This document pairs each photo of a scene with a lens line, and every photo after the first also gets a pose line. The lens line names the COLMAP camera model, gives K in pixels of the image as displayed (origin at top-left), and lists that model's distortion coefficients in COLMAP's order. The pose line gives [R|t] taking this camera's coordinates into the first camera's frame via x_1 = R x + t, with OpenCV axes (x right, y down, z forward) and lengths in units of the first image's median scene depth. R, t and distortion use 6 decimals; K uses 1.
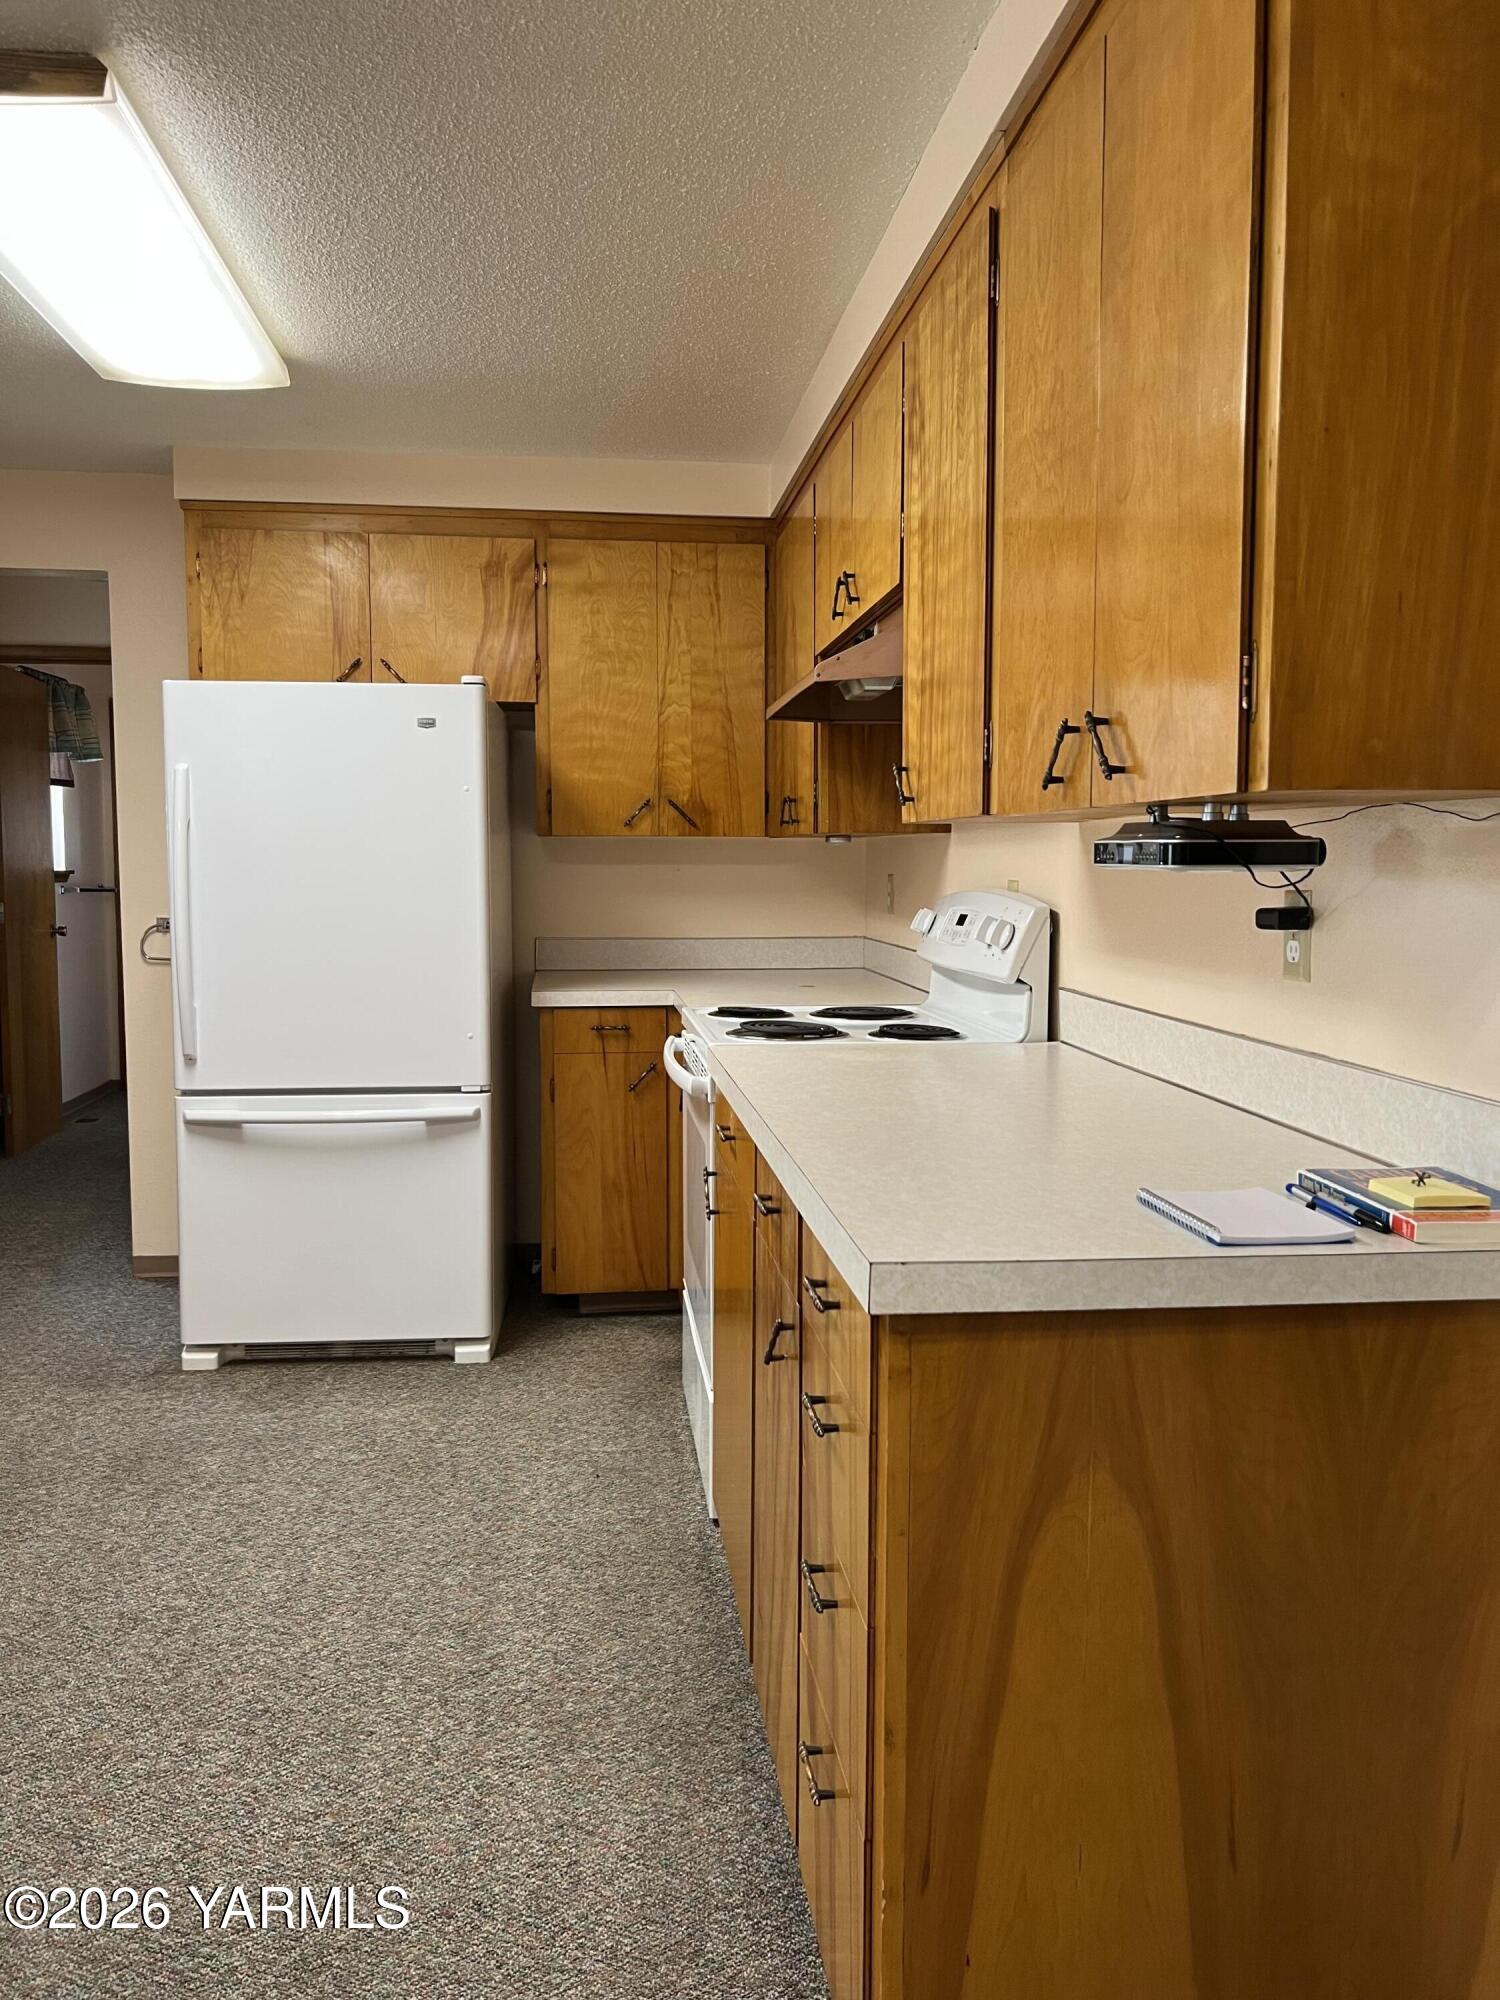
lens RADIAL K [[1497.3, 0, 750.0], [0, 1497.3, 1000.0], [0, 0, 1]] dist [0.059961, -0.078947]
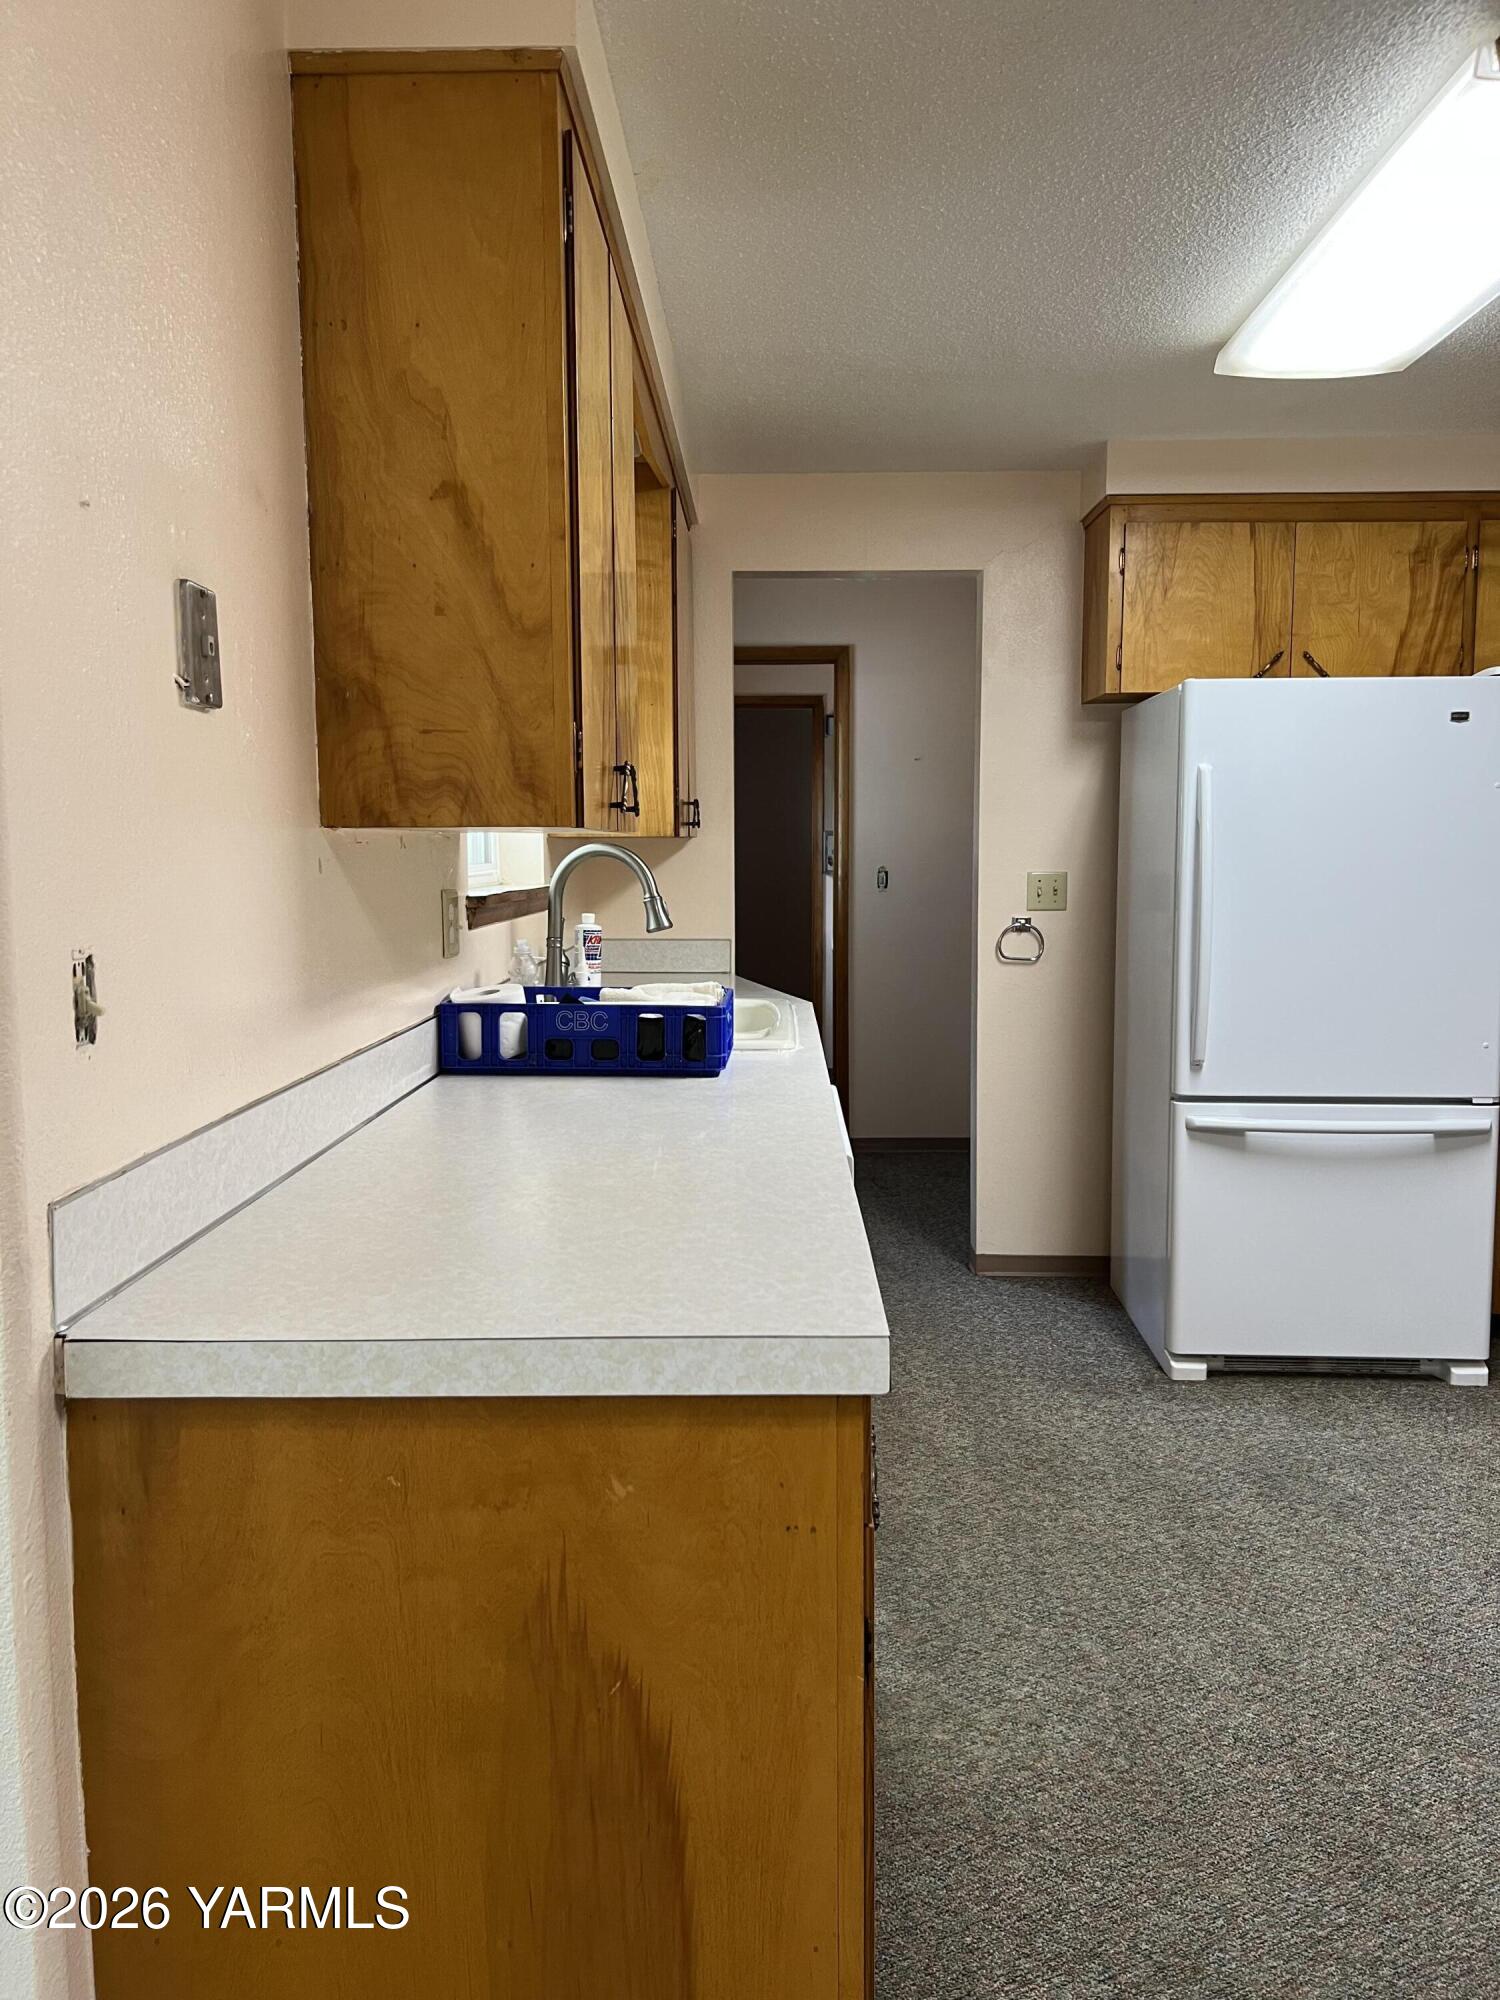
lens RADIAL K [[1497.3, 0, 750.0], [0, 1497.3, 1000.0], [0, 0, 1]] dist [0.059961, -0.078947]
pose [[0.993190, 0.008813, -0.116169, -0.524310], [-0.007479, 0.999901, 0.011912, -0.012301], [0.116263, -0.010962, 0.993158, -0.008167]]
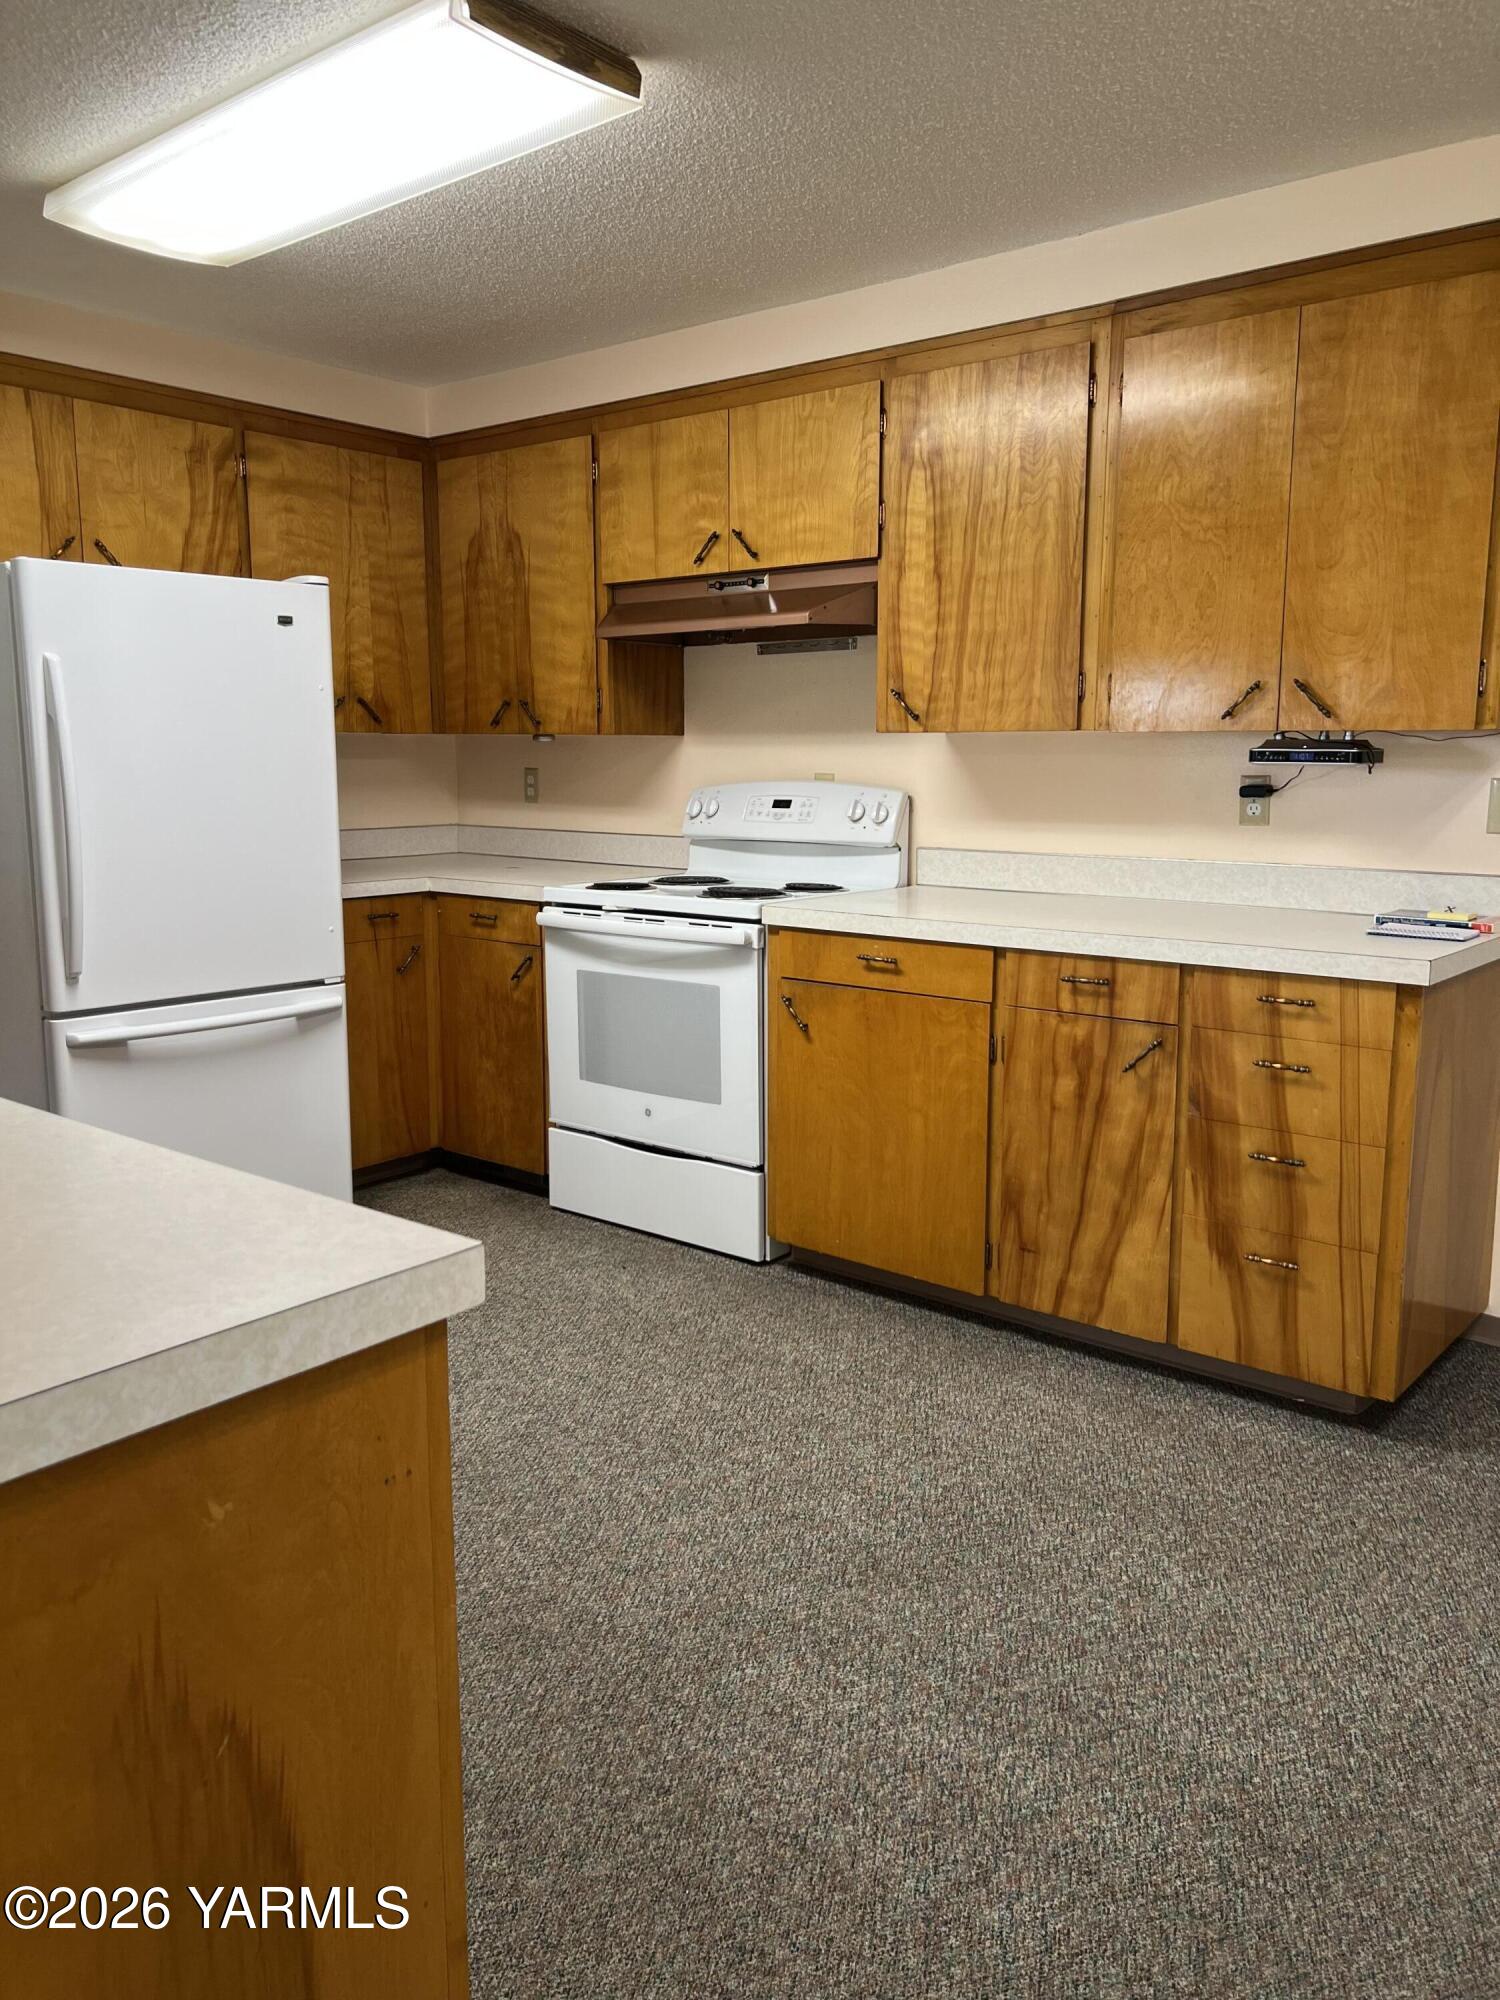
lens RADIAL K [[1500.7, 0, 750.0], [0, 1500.7, 1000.0], [0, 0, 1]] dist [0.012654, 0.008690]
pose [[0.719842, -0.116479, 0.684295, -0.674851], [0.064499, 0.992779, 0.101139, -0.013695], [-0.691135, -0.028668, 0.722157, 0.047580]]
